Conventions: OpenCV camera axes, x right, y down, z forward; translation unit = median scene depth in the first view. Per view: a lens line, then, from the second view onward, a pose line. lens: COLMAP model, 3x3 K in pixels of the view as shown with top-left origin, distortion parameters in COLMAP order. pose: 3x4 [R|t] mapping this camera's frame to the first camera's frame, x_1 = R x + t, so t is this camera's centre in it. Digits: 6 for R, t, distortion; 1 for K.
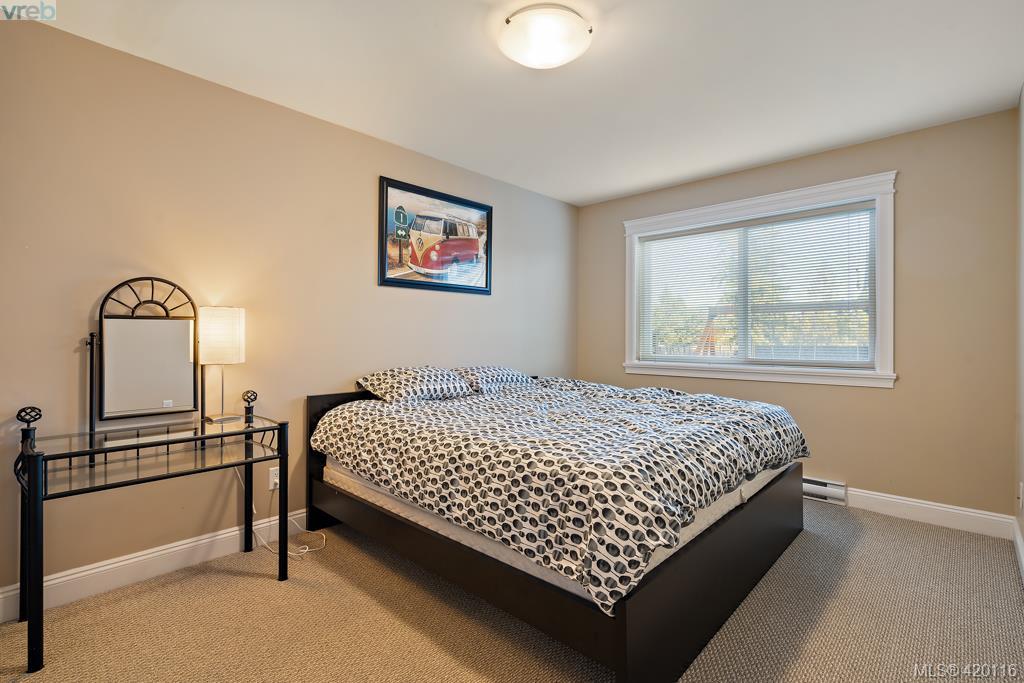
lens RADIAL K [[473.3, 0, 511.4], [0, 473.3, 337.4], [0, 0, 1]] dist [-0.003890, 0.001699]
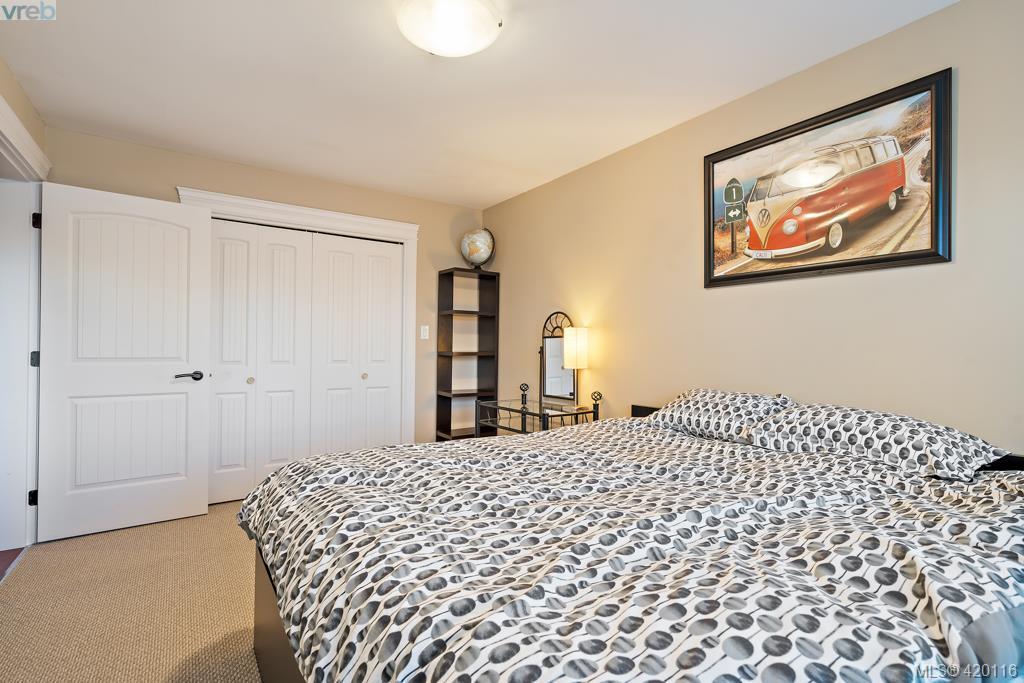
lens RADIAL K [[473.3, 0, 512.4], [0, 473.3, 345.1], [0, 0, 1]] dist [-0.003890, 0.001699]
pose [[-0.188500, -0.002757, -0.982069, 0.588196], [-0.001152, 0.999996, -0.002586, -0.006941], [0.982072, 0.000643, -0.188503, 0.804534]]
